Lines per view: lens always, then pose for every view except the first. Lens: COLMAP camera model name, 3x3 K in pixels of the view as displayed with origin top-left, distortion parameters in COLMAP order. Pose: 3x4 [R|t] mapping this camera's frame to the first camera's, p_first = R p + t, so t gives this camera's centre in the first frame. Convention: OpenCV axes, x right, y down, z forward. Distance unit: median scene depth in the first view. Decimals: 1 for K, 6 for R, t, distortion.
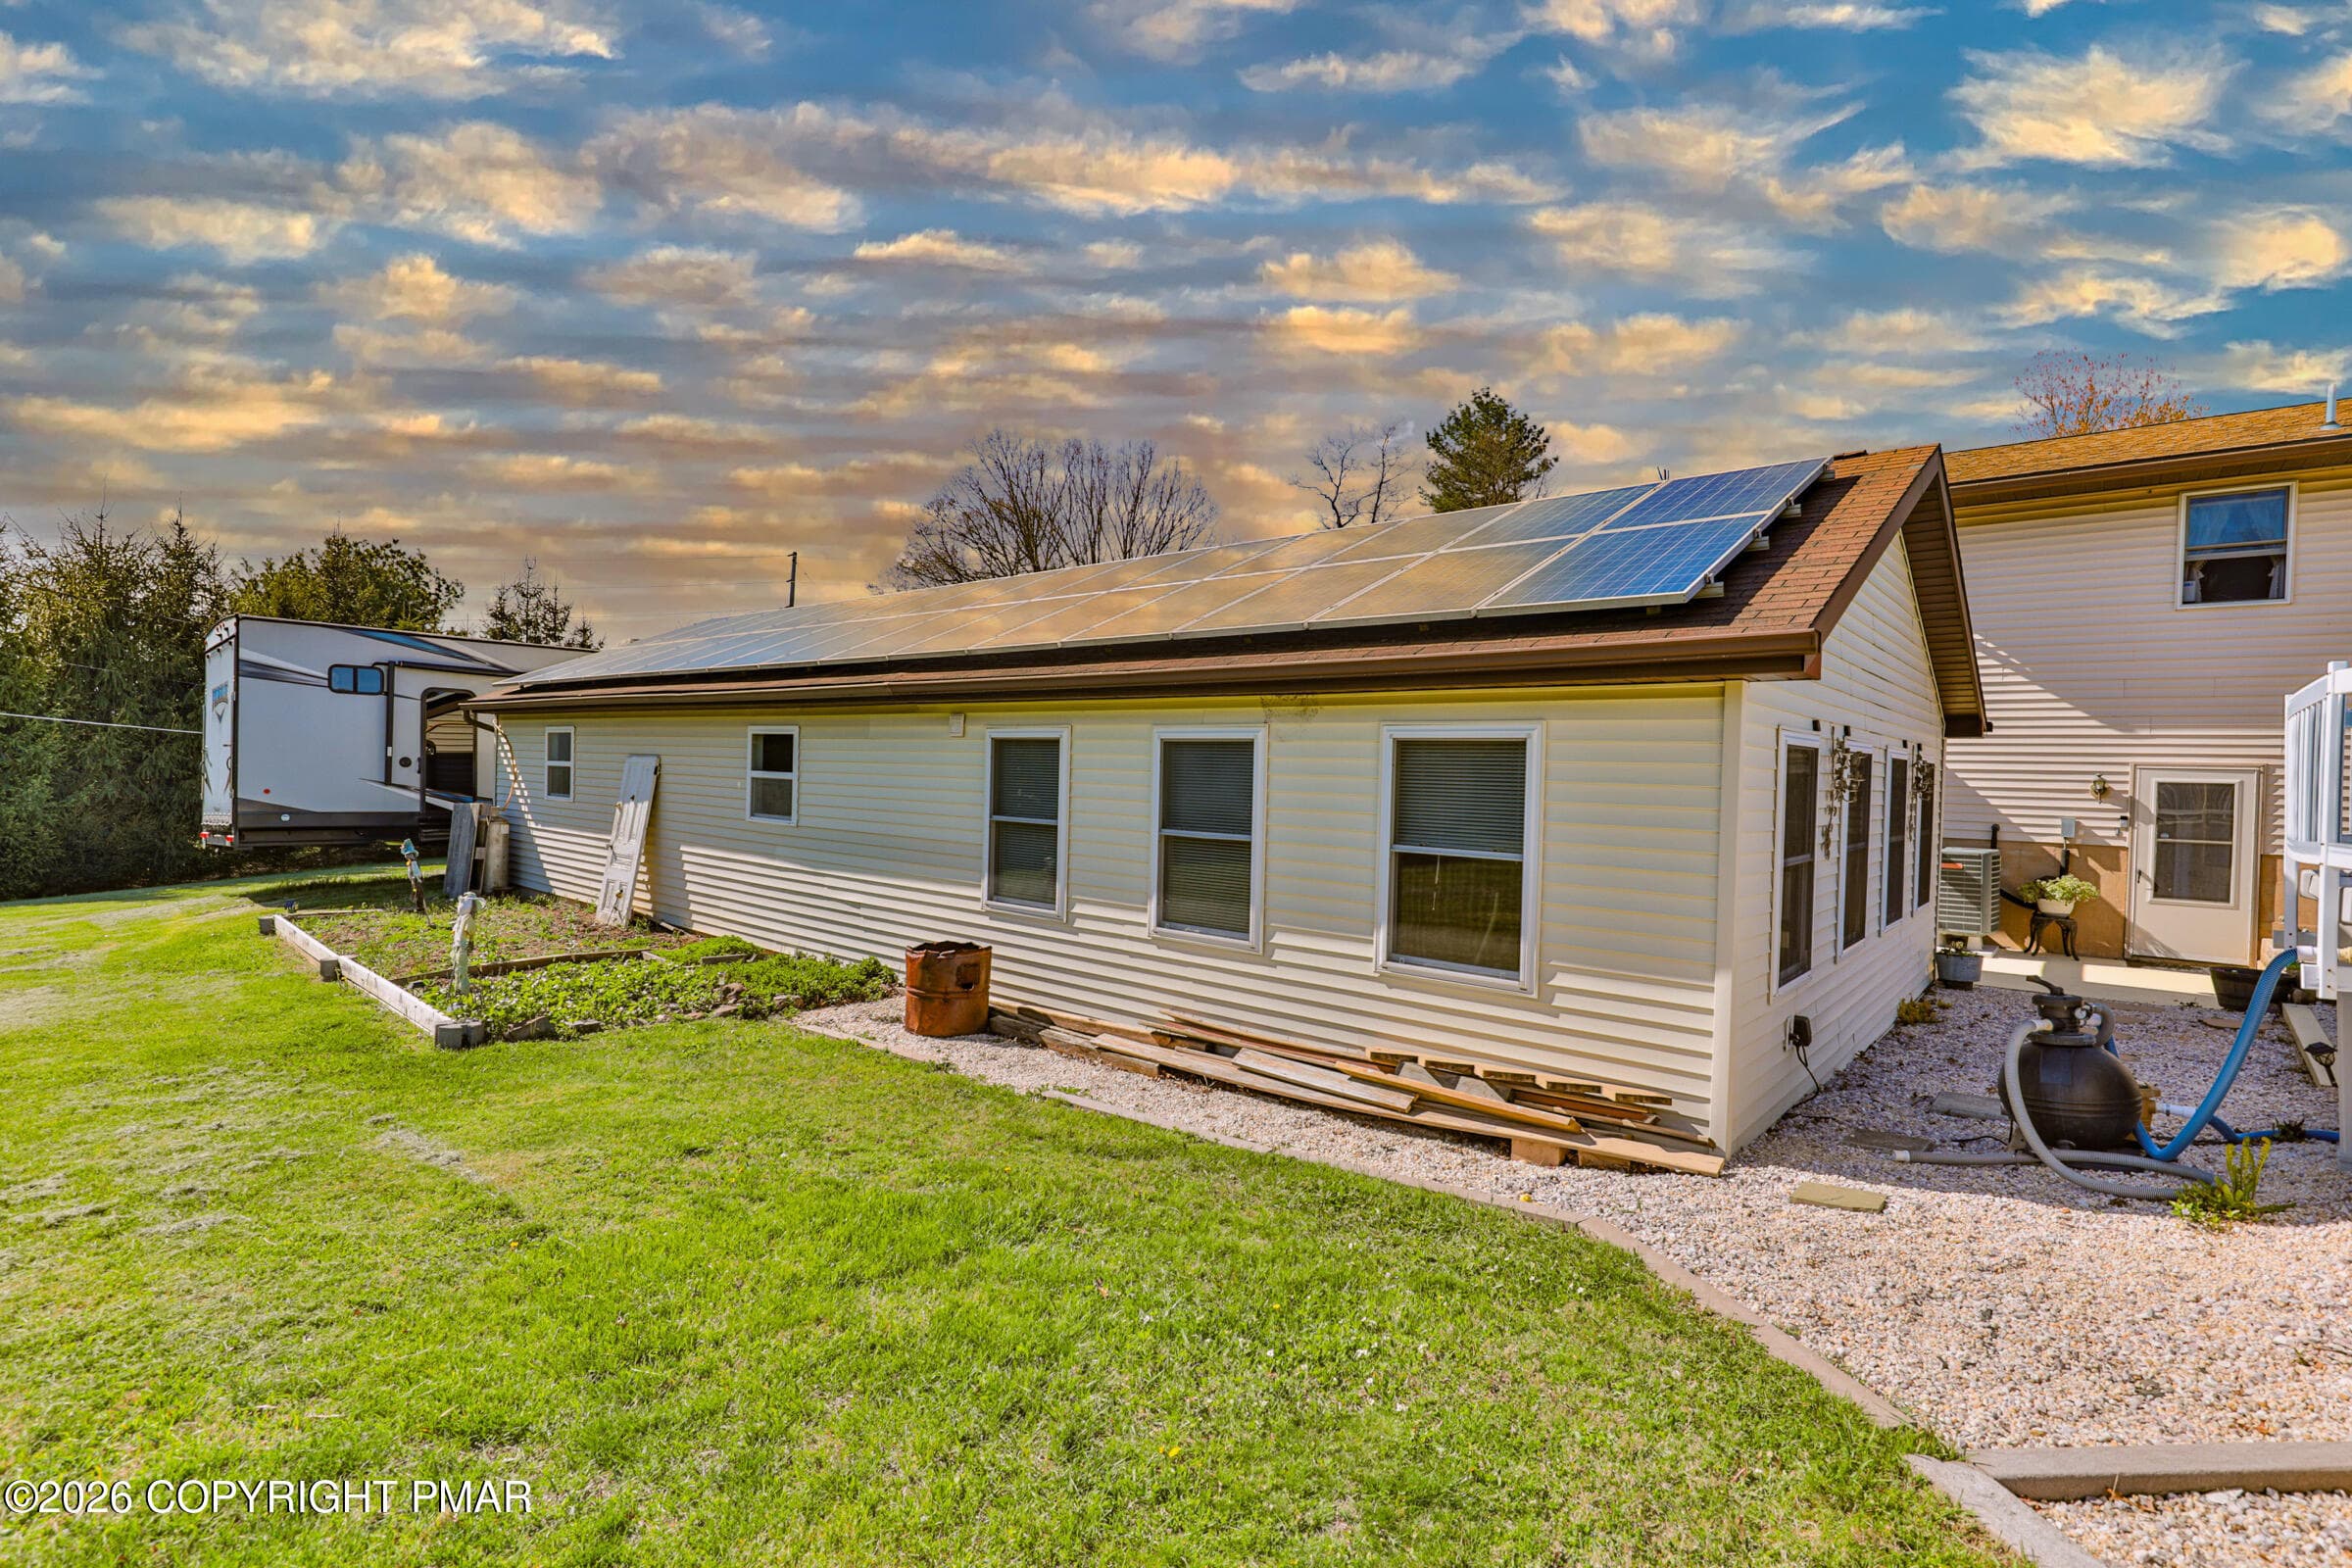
lens RADIAL K [[1094.7, 0, 1169.7], [0, 1094.7, 788.3], [0, 0, 1]] dist [0.006131, 0.000838]
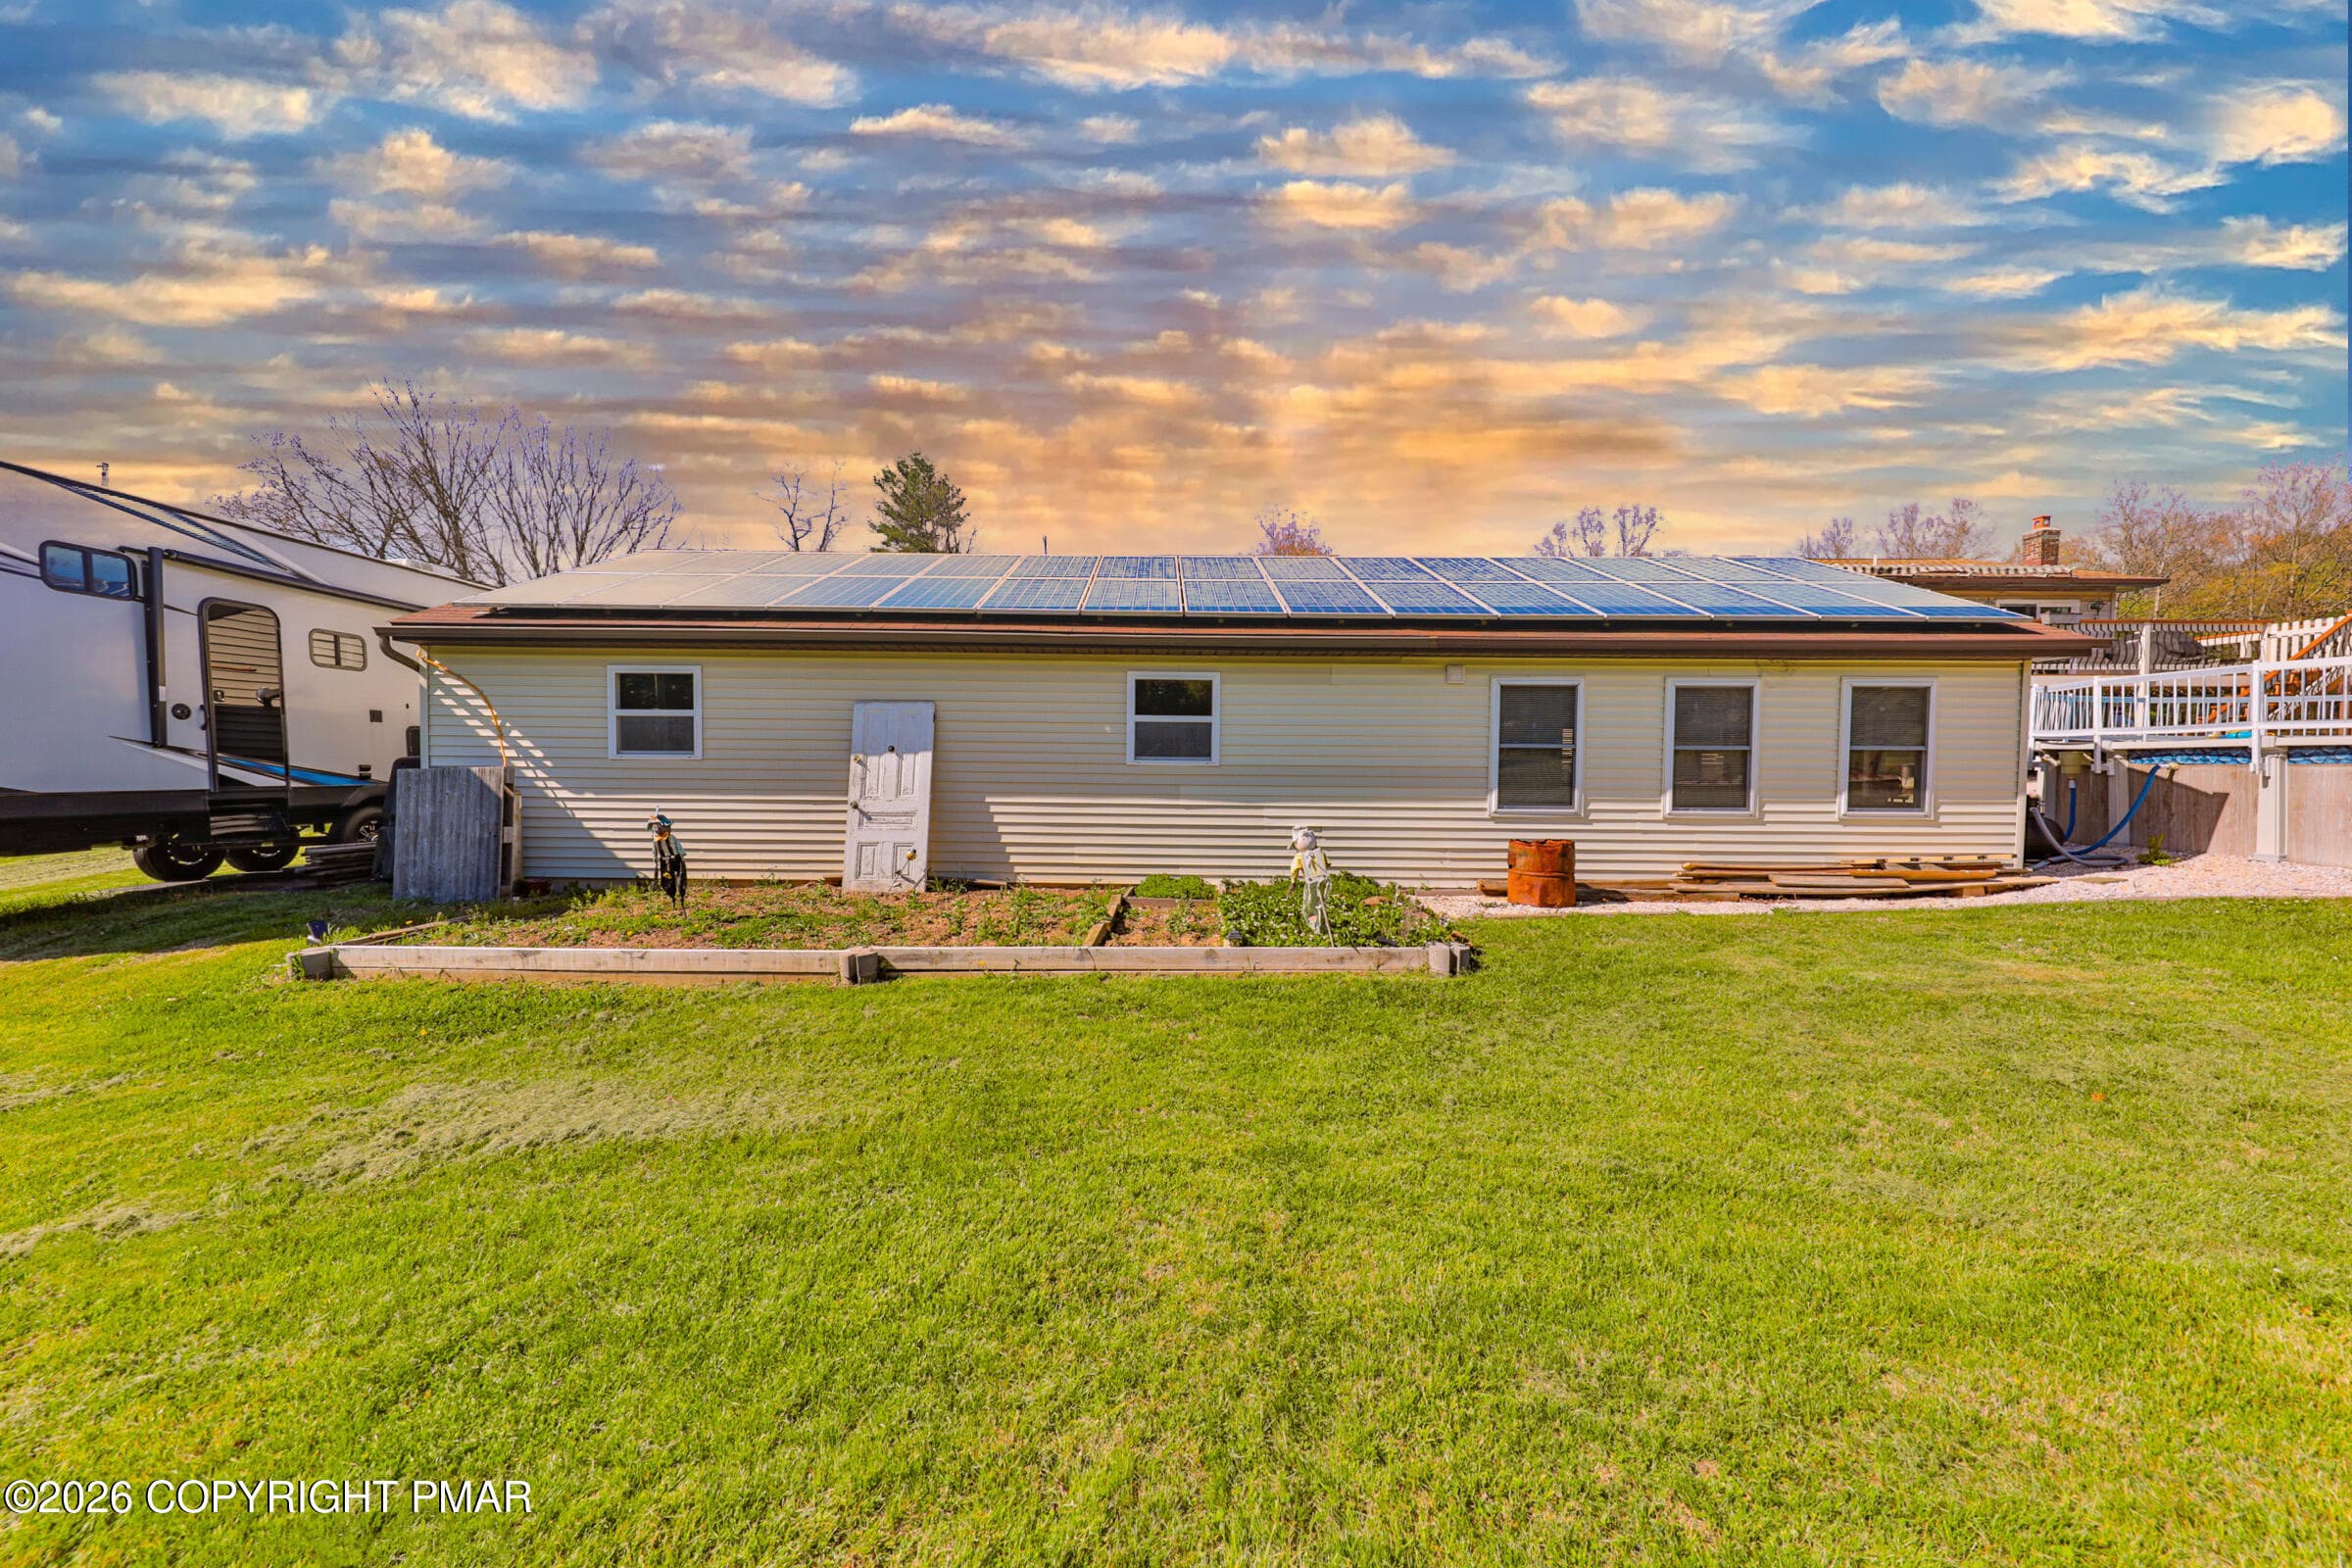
lens RADIAL K [[828.4, 0, 1158.5], [0, 828.4, 794.2], [0, 0, 1]] dist [0.009565, -0.000227]
pose [[0.761070, -0.047528, 0.646927, -0.594213], [0.024048, 0.998694, 0.045080, 0.015844], [-0.648224, -0.018752, 0.761219, 0.268171]]
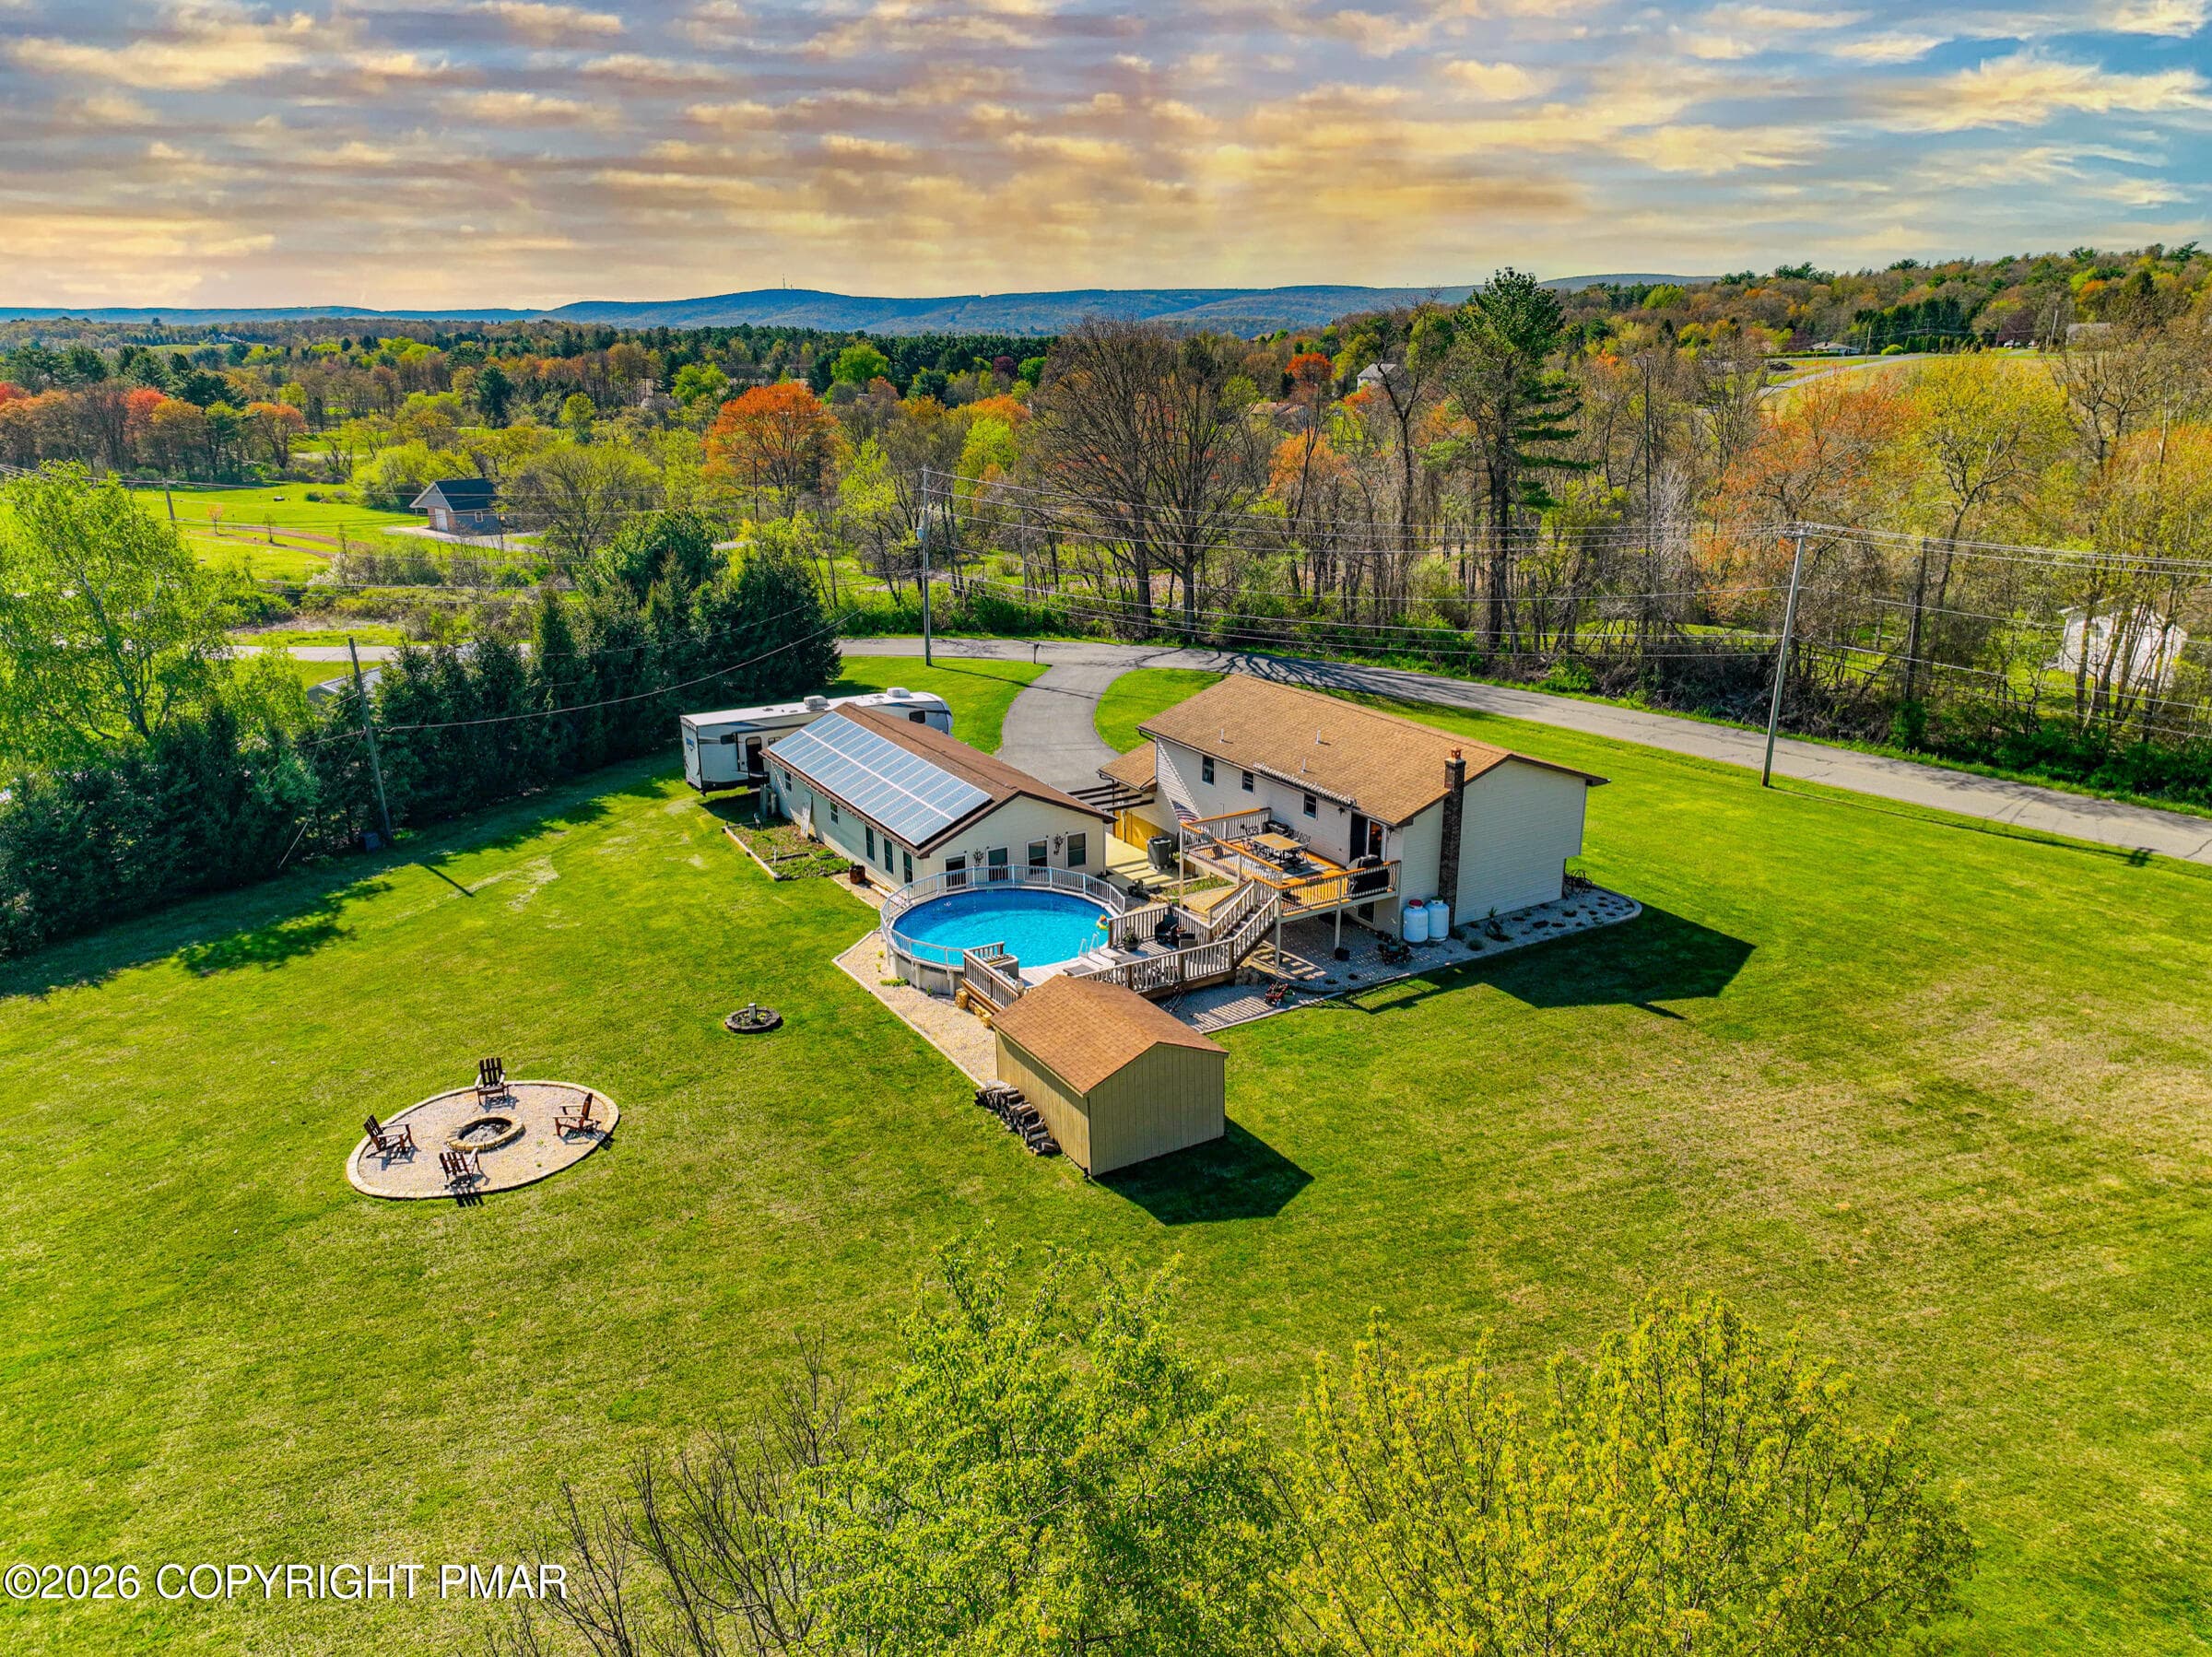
lens RADIAL K [[1551.4, 0, 1097.2], [0, 1551.4, 819.8], [0, 0, 1]] dist [0.015927, 0.014685]
pose [[0.950585, 0.067194, -0.303106, 1.578413], [0.019397, 0.961536, 0.273992, -1.052849], [0.309858, -0.266332, 0.912719, -2.711242]]
